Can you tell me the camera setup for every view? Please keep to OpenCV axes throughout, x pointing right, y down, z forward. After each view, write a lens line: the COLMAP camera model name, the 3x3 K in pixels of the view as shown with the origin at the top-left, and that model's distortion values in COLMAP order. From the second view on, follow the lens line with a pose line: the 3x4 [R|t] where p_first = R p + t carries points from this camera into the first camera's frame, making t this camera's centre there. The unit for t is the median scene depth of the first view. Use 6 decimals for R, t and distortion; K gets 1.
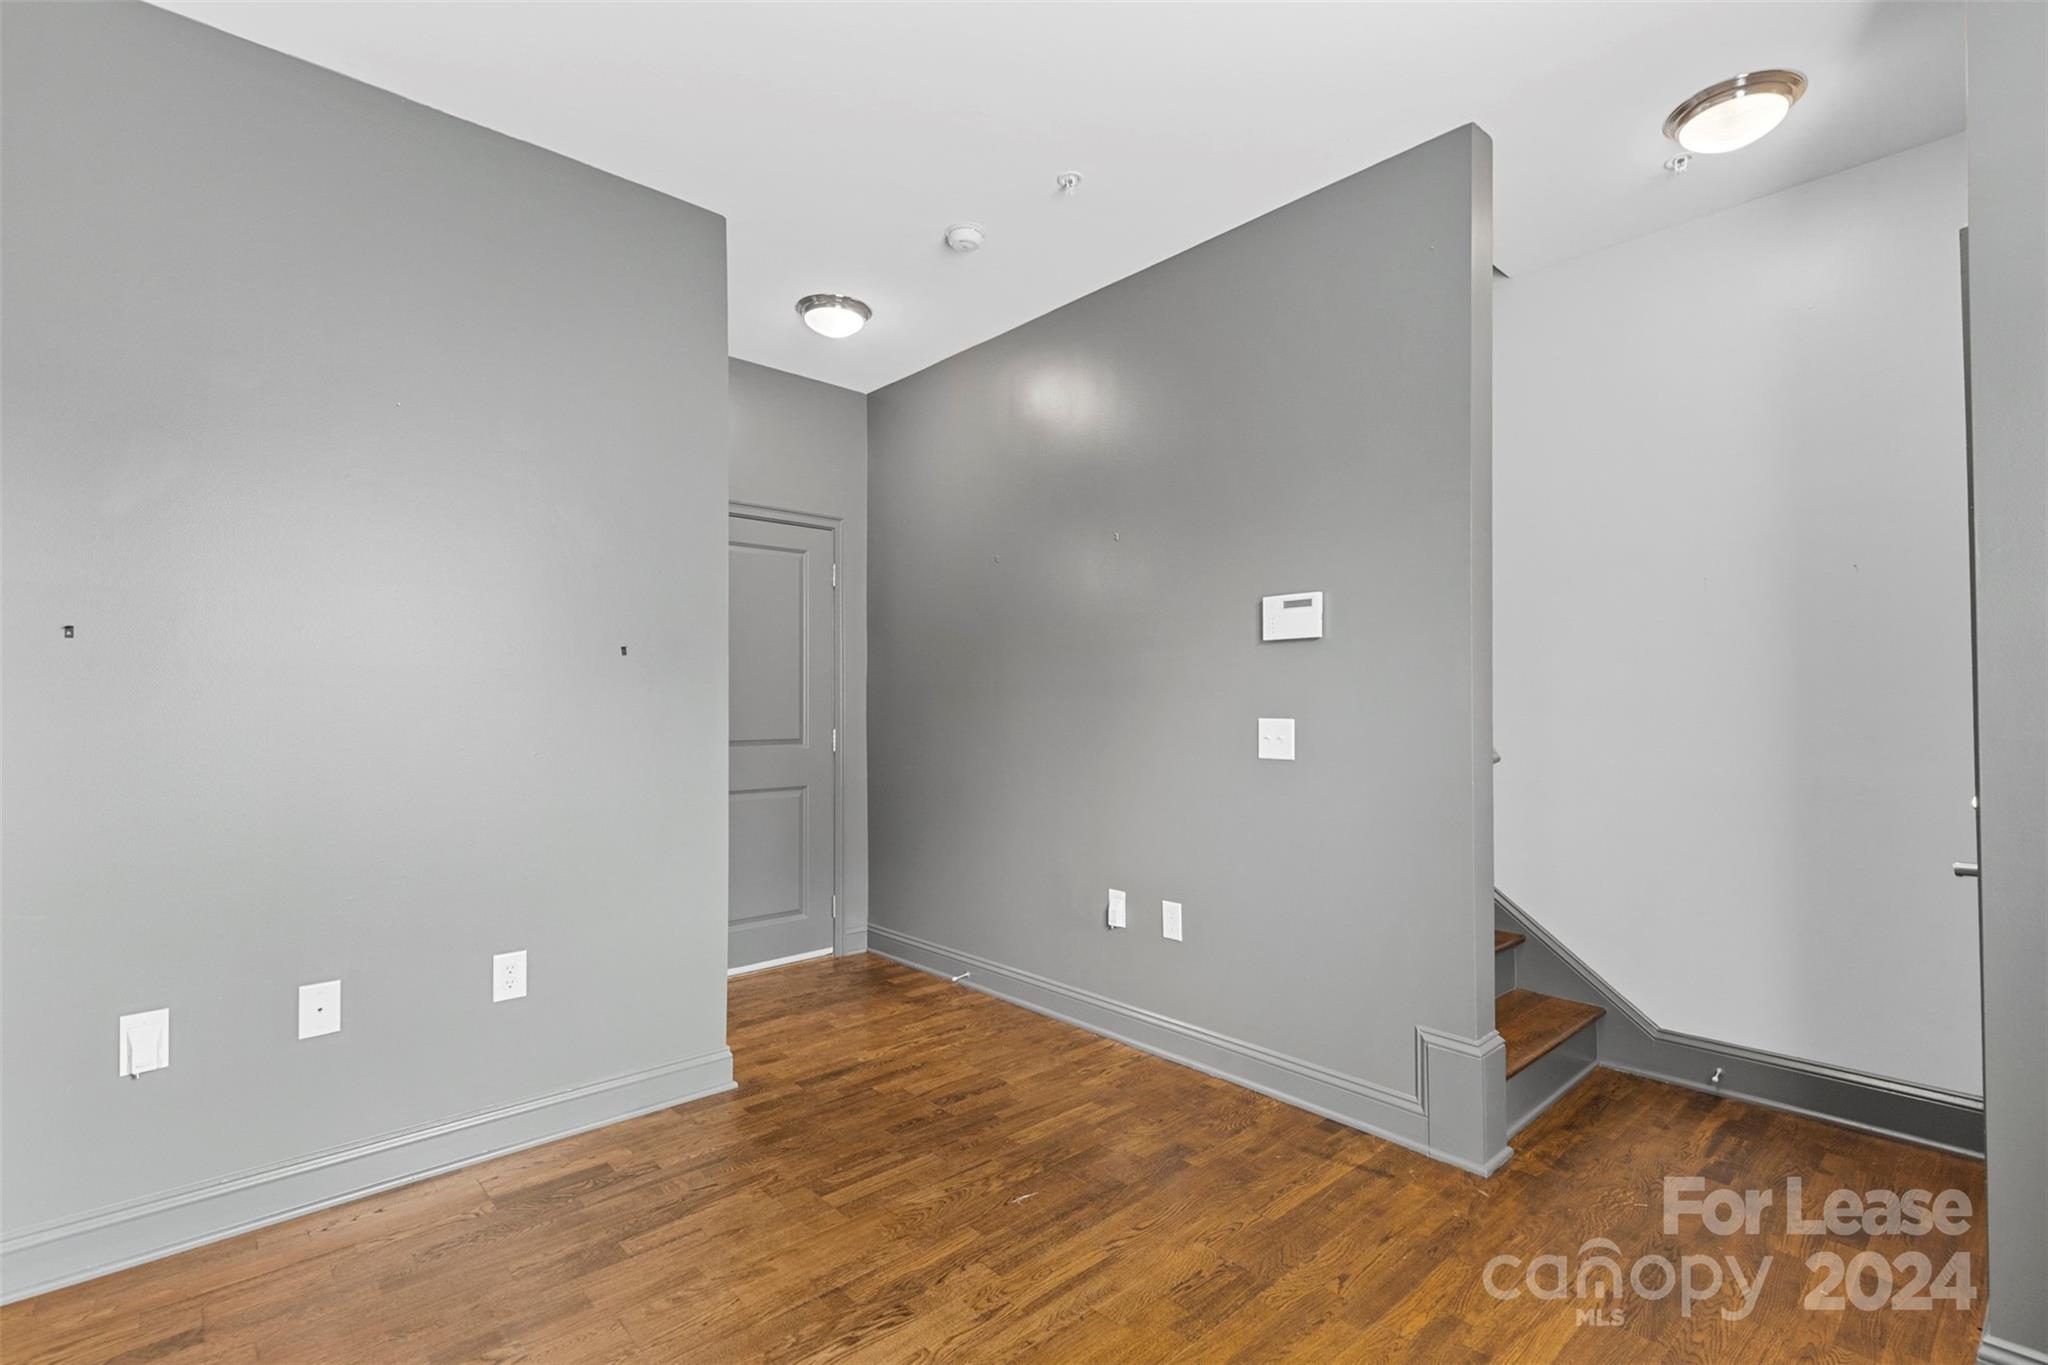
lens RADIAL K [[940.8, 0, 1027.2], [0, 940.8, 673.8], [0, 0, 1]] dist [0.003359, 0.001147]
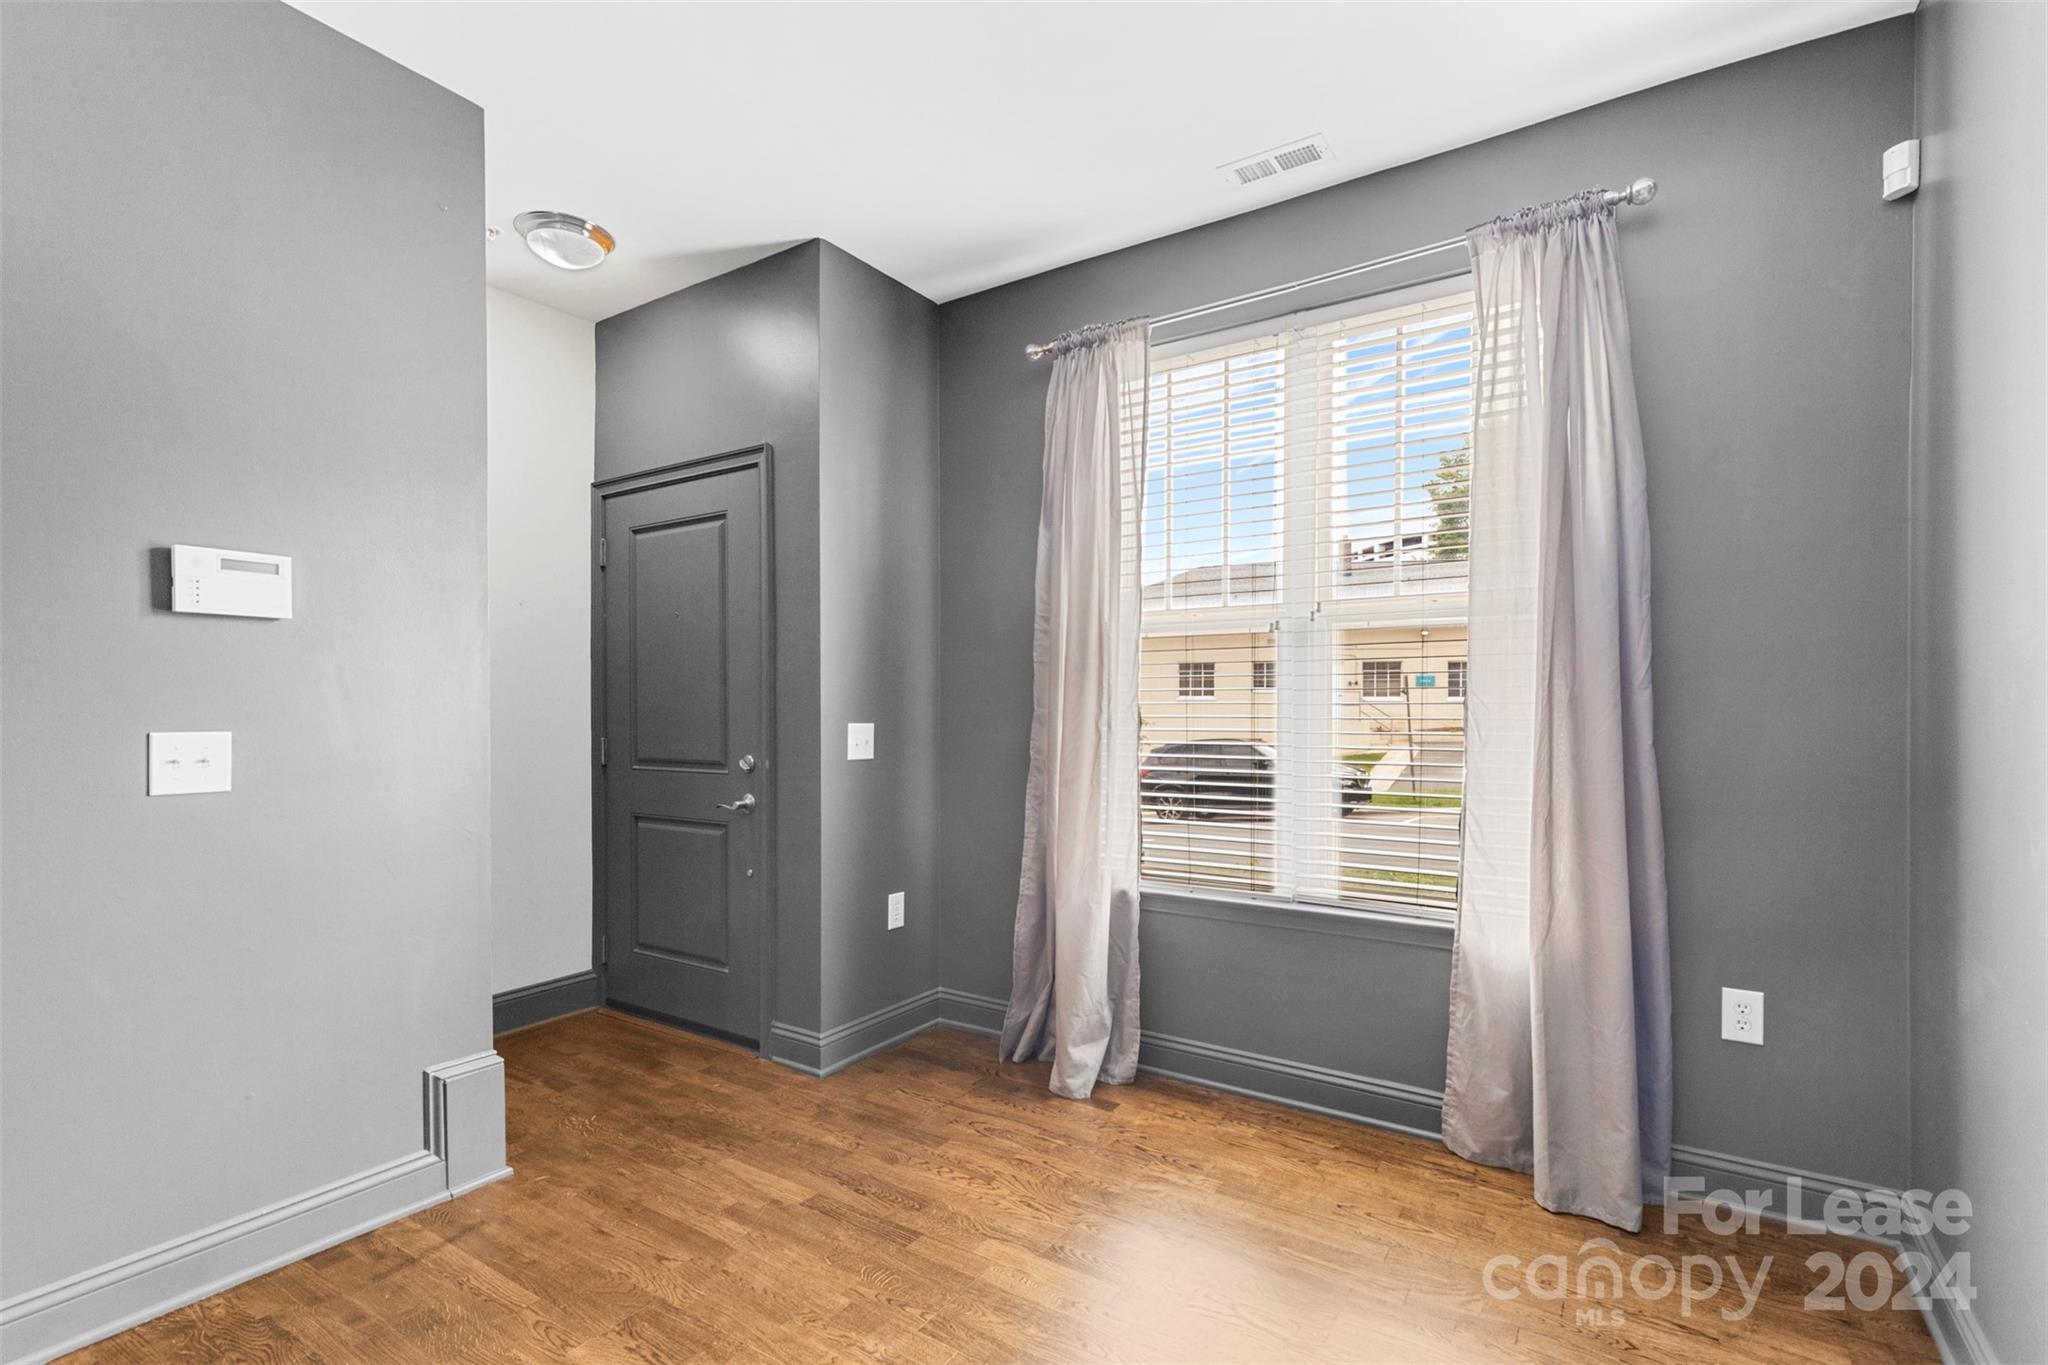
lens RADIAL K [[940.8, 0, 1033.0], [0, 940.8, 700.4], [0, 0, 1]] dist [0.003359, 0.001147]
pose [[-0.252097, 0.010401, 0.967646, -0.863002], [-0.022442, 0.999610, -0.016592, 0.037702], [-0.967442, -0.025899, -0.251765, 0.973656]]
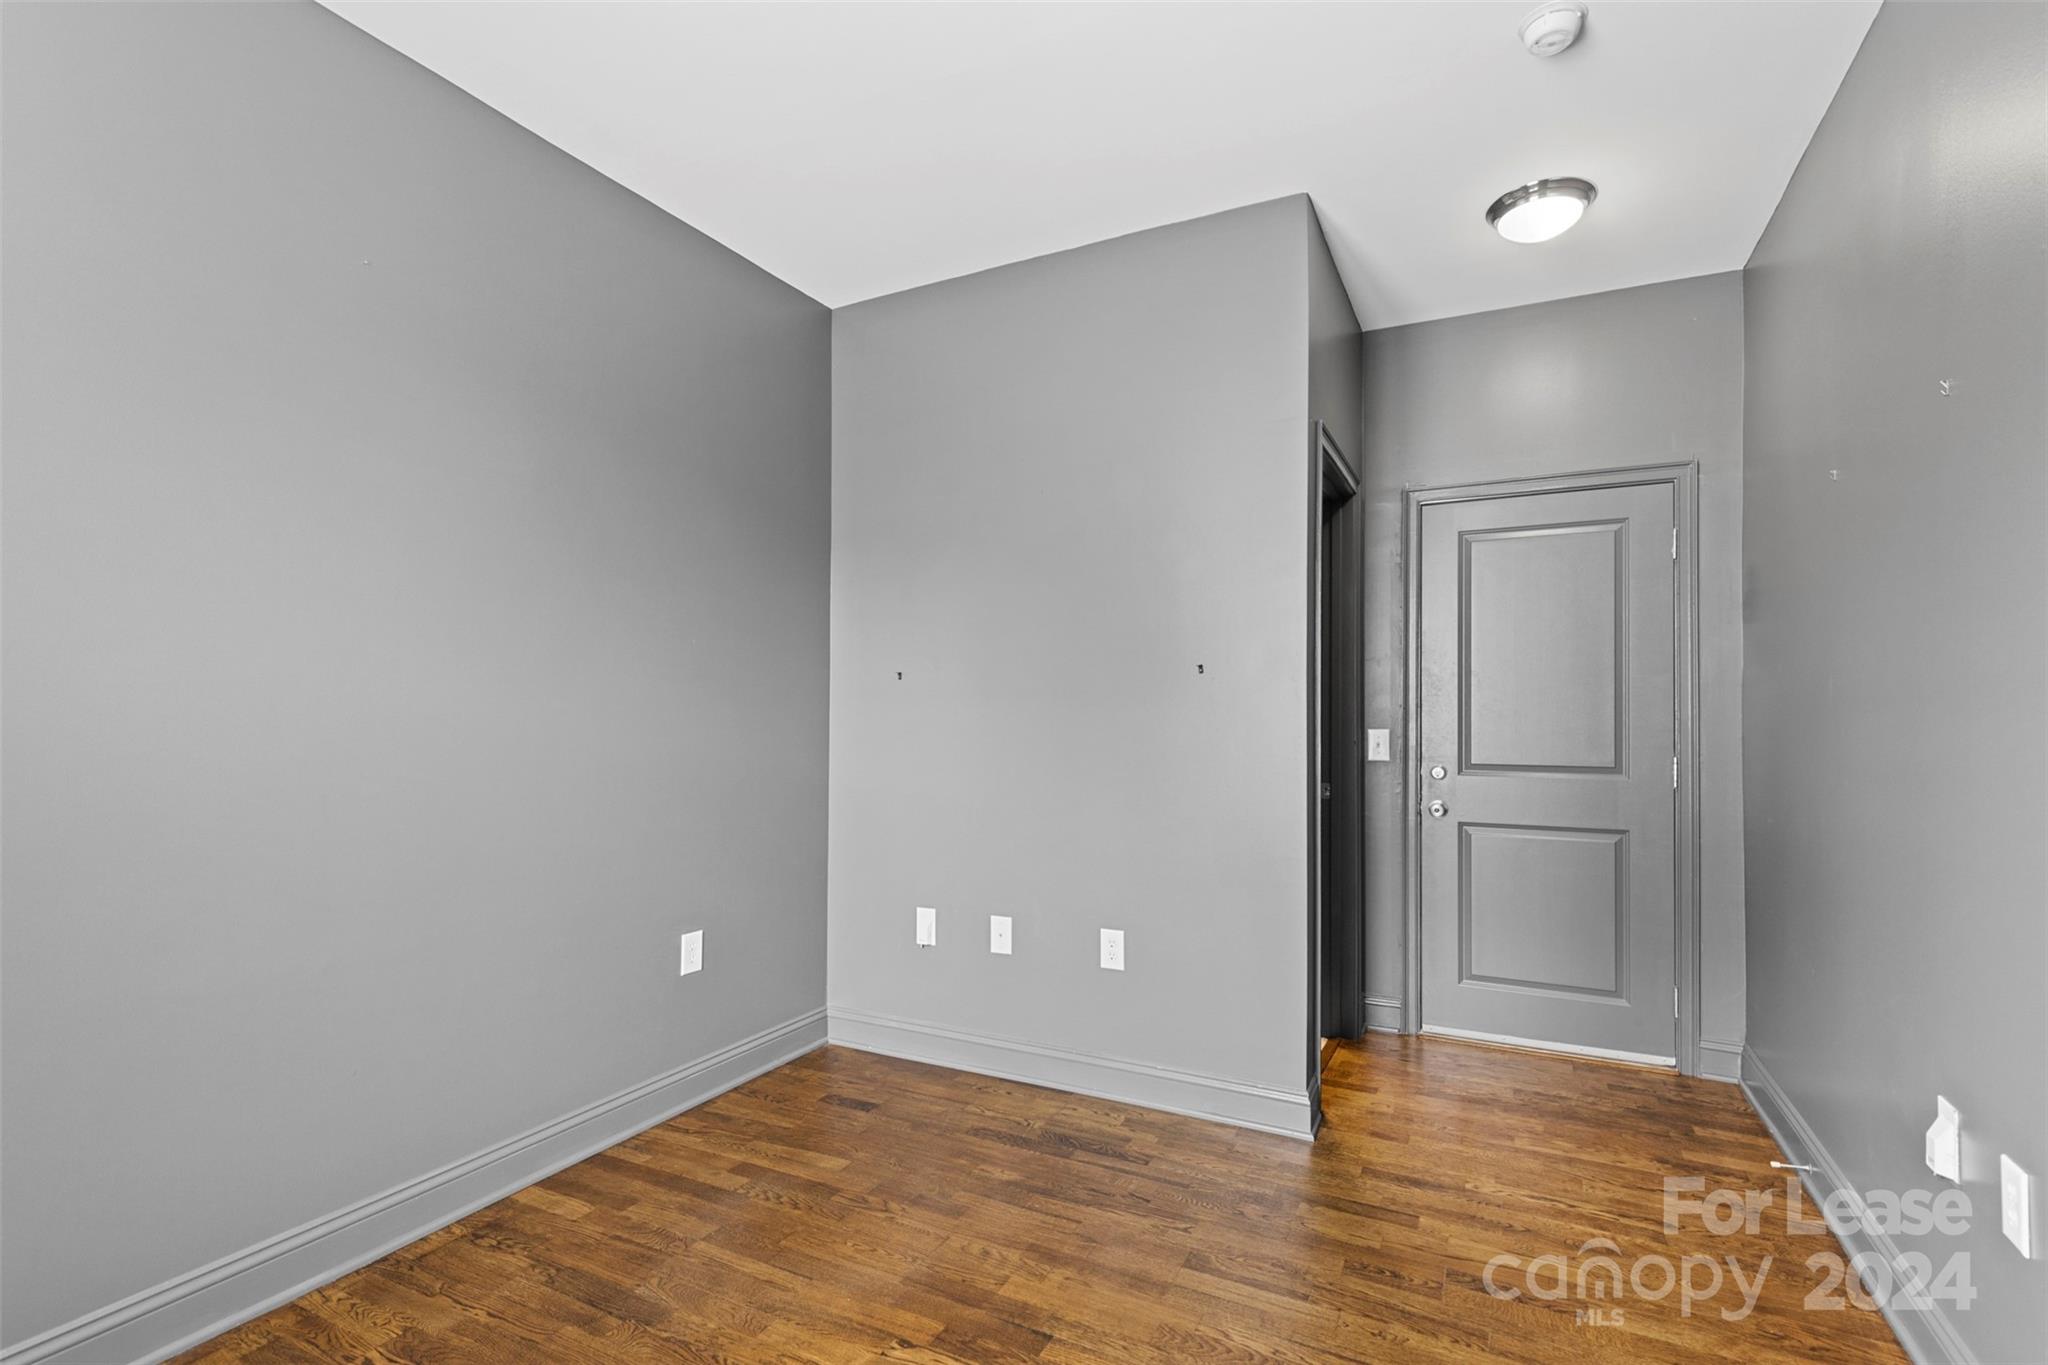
lens RADIAL K [[940.8, 0, 1028.6], [0, 940.8, 698.8], [0, 0, 1]] dist [0.003359, 0.001147]
pose [[0.358581, -0.008274, -0.933462, 0.303428], [0.021283, 0.999773, -0.000686, 0.003511], [0.933256, -0.019621, 0.358676, 0.287450]]
